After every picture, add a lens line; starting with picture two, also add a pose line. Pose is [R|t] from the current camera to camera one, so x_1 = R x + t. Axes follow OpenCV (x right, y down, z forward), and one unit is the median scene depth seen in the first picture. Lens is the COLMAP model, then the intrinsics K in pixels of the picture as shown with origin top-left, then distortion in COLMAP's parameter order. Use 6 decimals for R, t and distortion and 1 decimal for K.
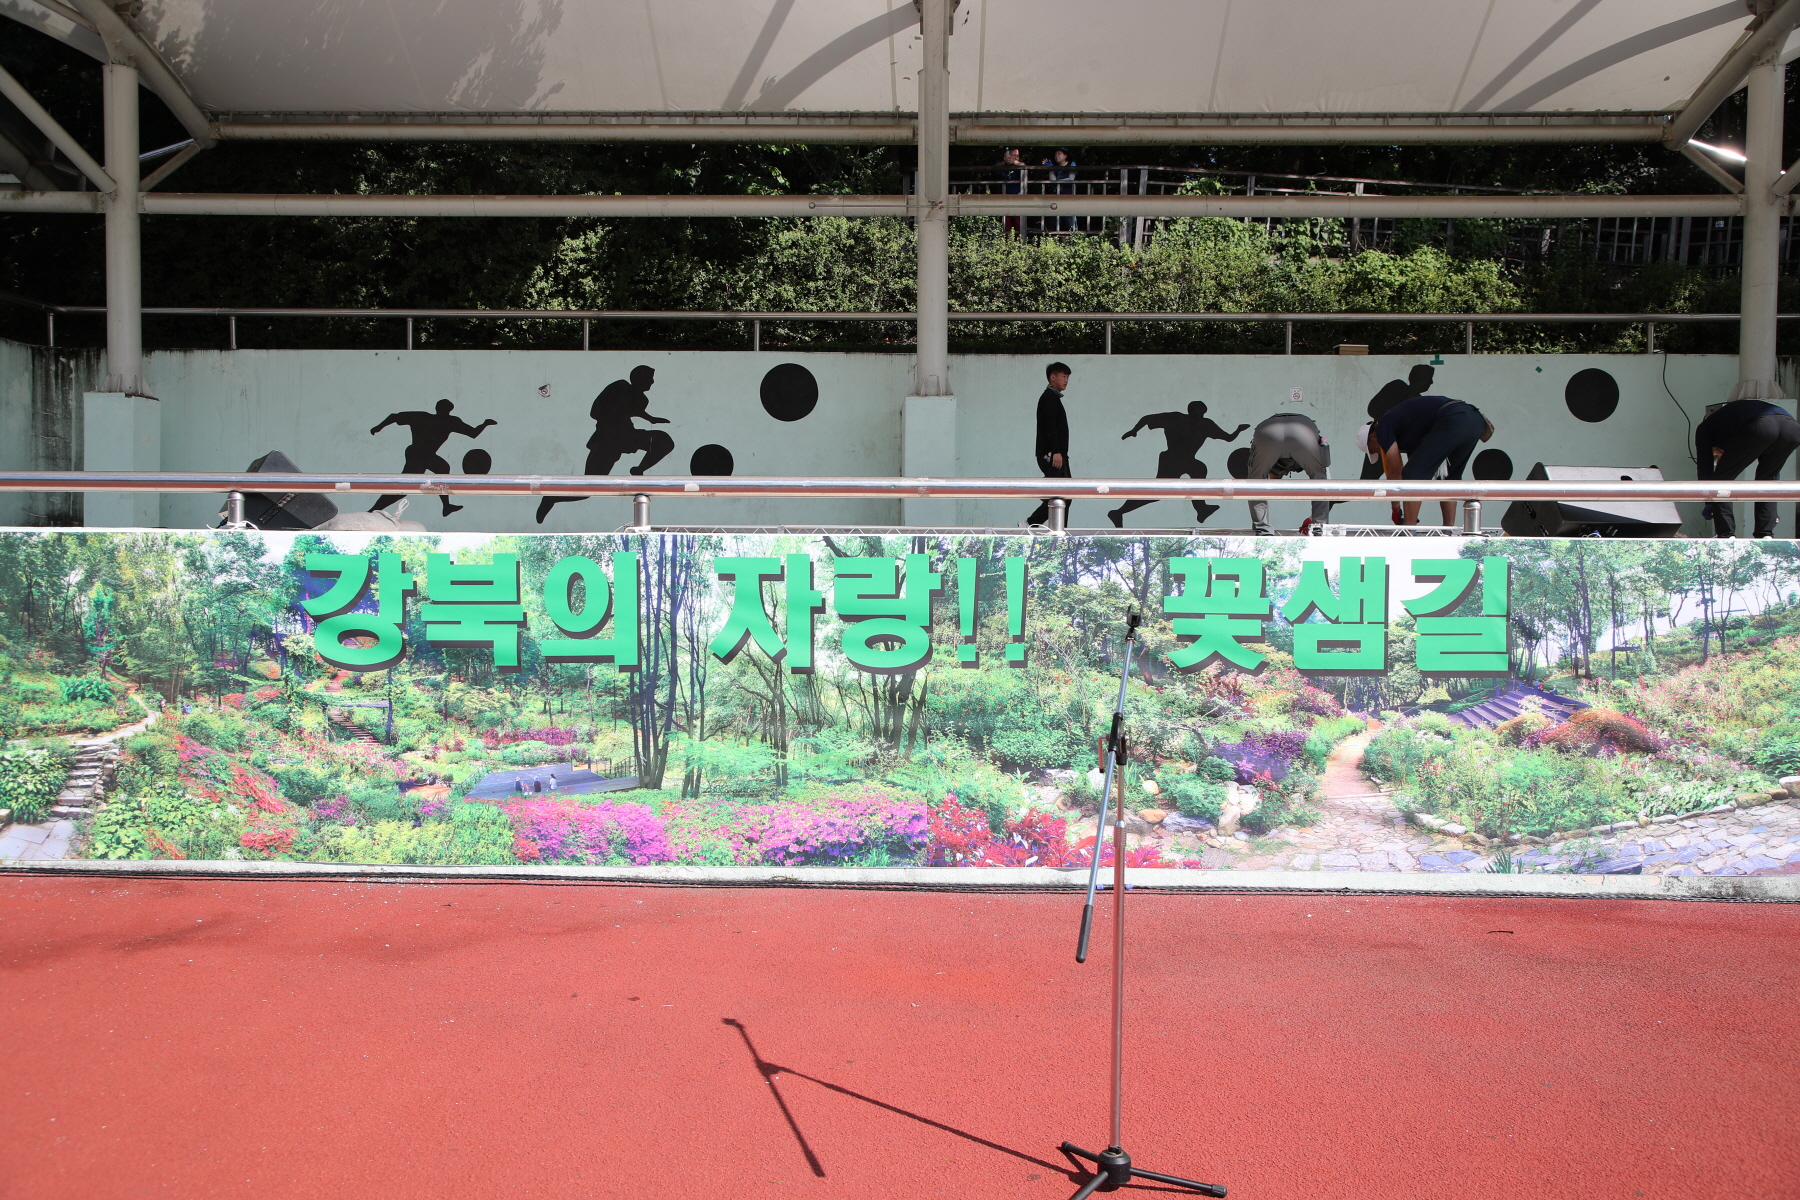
lens RADIAL K [[1497.9, 0, 900.0], [0, 1497.9, 600.0], [0, 0, 1]] dist [-0.040724, 0.077262]
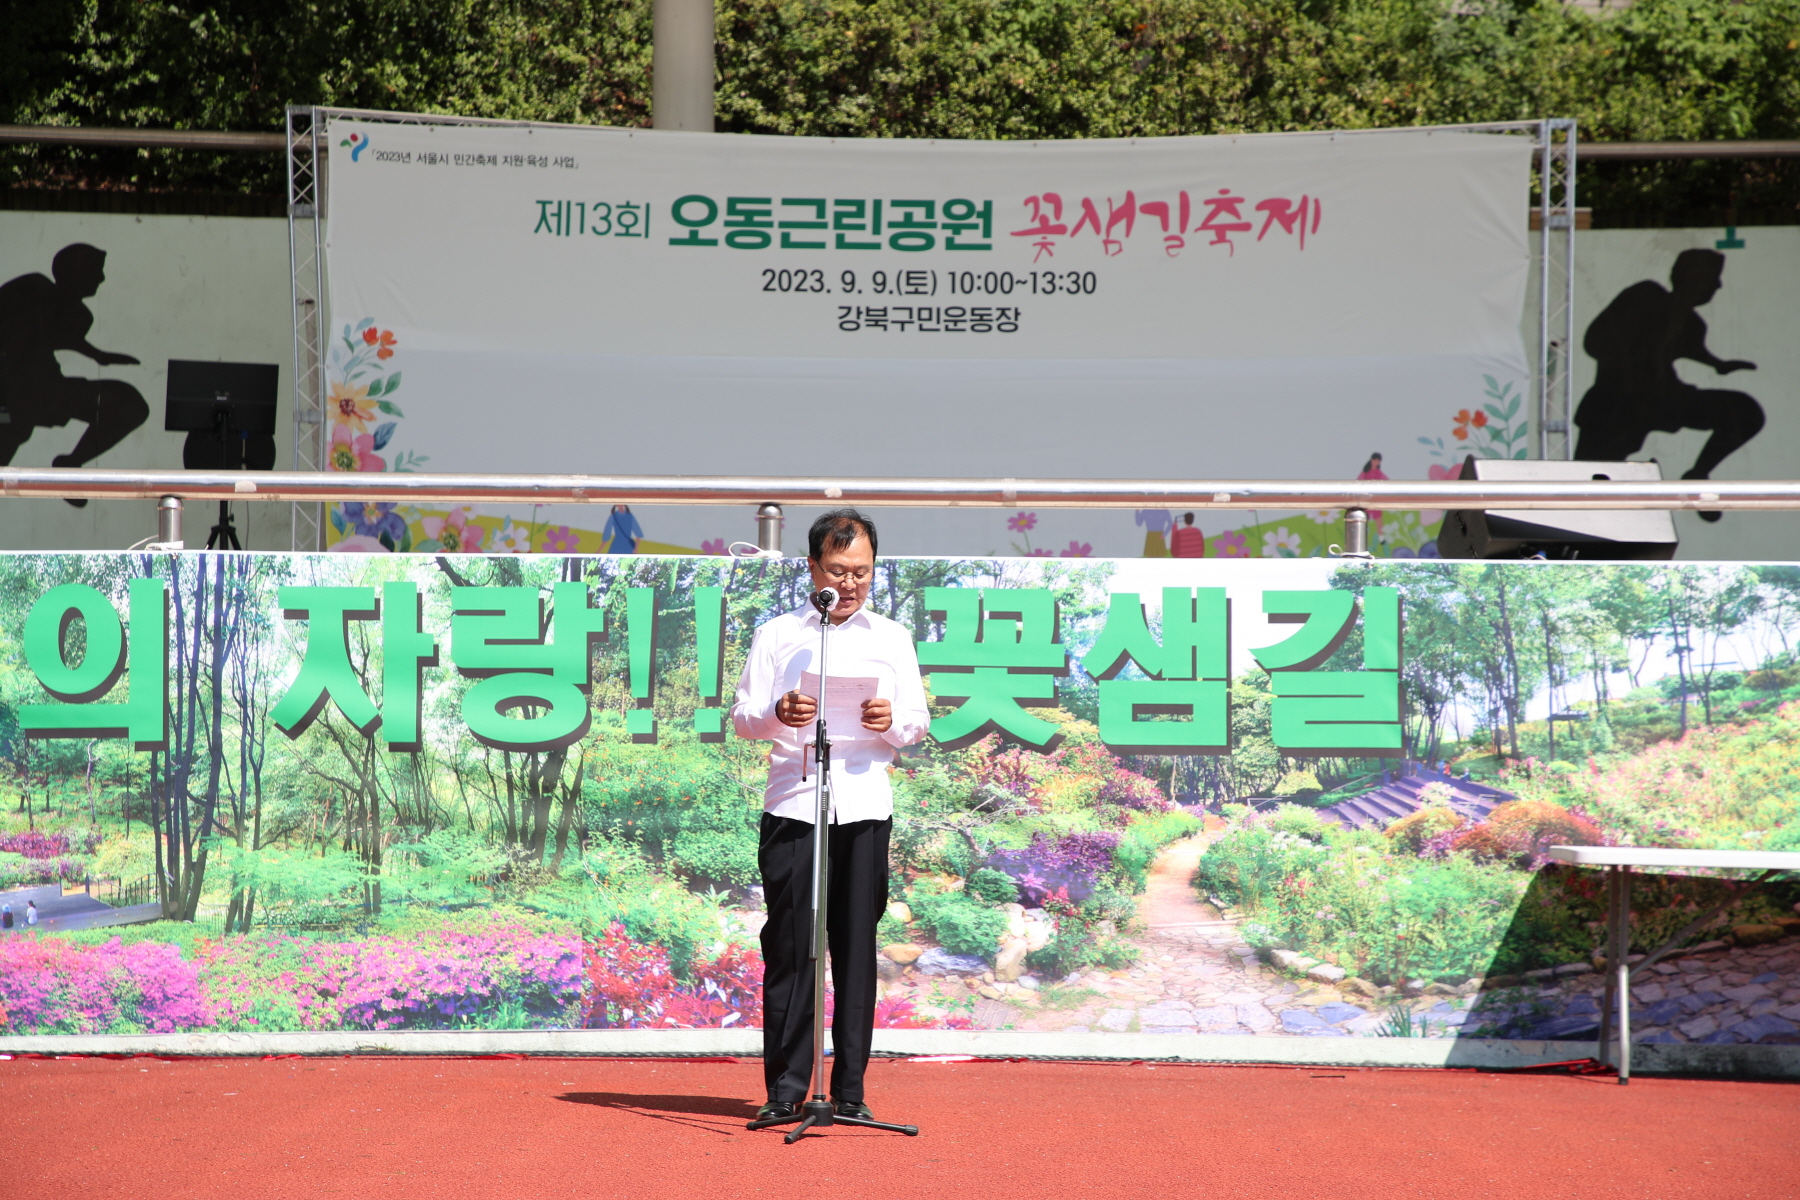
lens RADIAL K [[4671.2, 0, 900.0], [0, 4671.2, 600.0], [0, 0, 1]] dist [0.666527, -1.336431]
pose [[0.999501, 0.002294, 0.031510, 0.097218], [-0.000437, 0.998268, -0.058826, 0.107672], [-0.031590, 0.058783, 0.997771, -1.214337]]
